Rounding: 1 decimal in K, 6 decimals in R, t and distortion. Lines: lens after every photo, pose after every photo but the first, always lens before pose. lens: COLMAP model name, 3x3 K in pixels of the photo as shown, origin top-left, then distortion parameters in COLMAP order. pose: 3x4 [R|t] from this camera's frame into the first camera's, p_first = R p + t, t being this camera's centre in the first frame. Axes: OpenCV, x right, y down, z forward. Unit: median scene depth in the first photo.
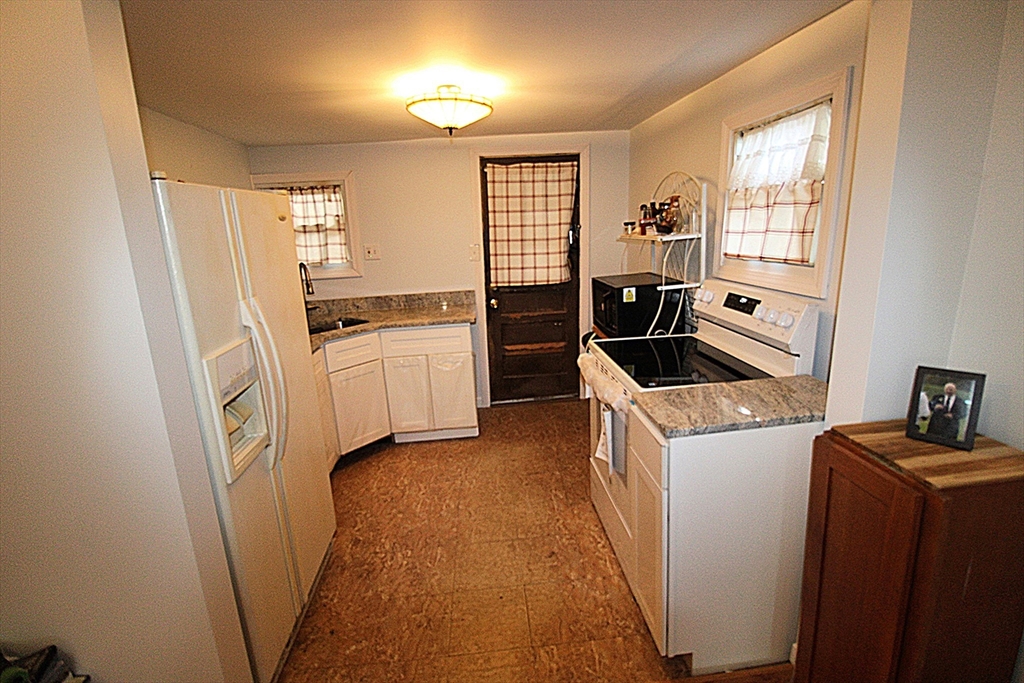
lens RADIAL K [[470.8, 0, 512.6], [0, 470.8, 337.7], [0, 0, 1]] dist [-0.000834, -0.000216]
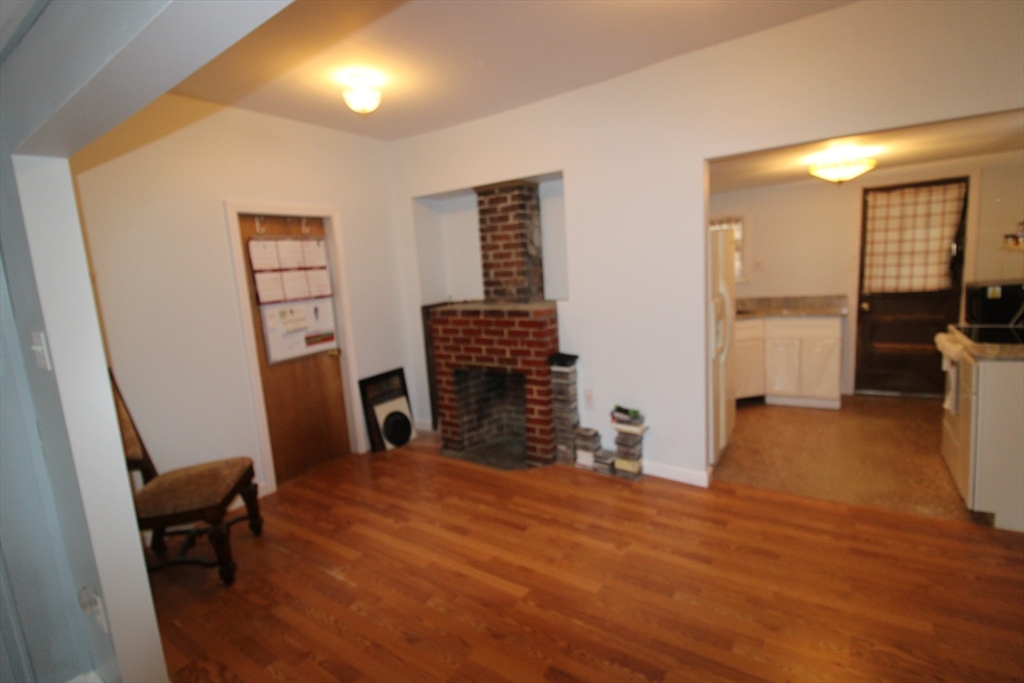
lens RADIAL K [[482.2, 0, 512.1], [0, 482.2, 335.1], [0, 0, 1]] dist [-0.002153, -0.012295]
pose [[0.776509, 0.077191, -0.625361, 0.034263], [-0.110759, 0.993736, -0.014868, 0.128311], [0.620296, 0.080810, 0.780194, -0.548233]]
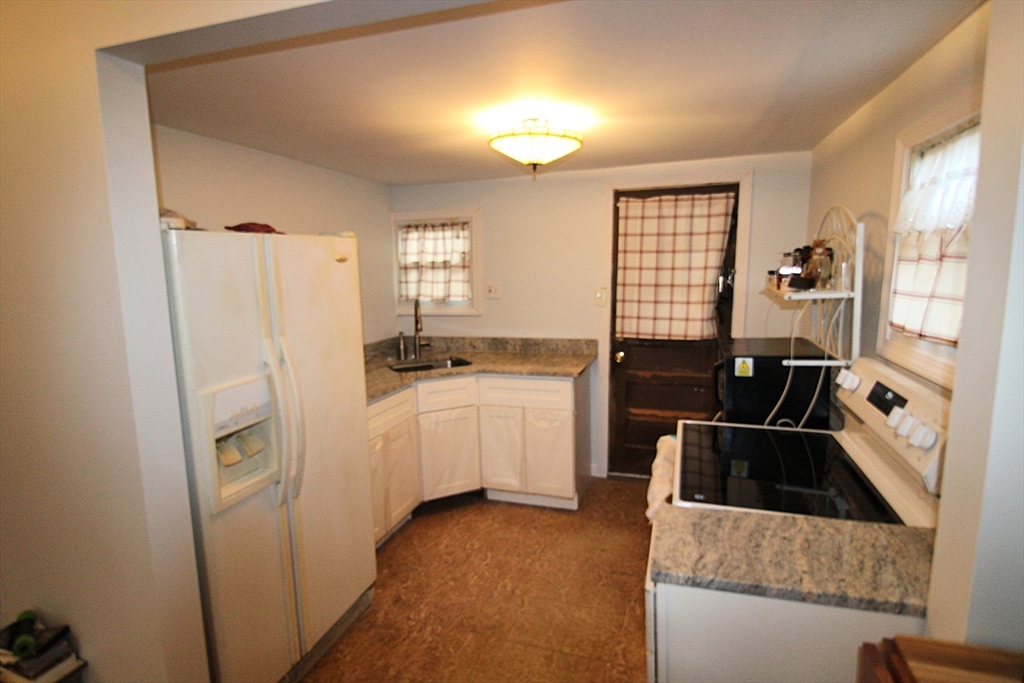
lens RADIAL K [[521.4, 0, 512.0], [0, 521.4, 341.5], [0, 0, 1]] dist [-0.000556, -0.000868]
pose [[0.918765, 0.085173, -0.385509, 0.156568], [-0.113705, 0.992164, -0.051783, -0.032083], [0.378077, 0.091411, 0.921250, 0.058401]]
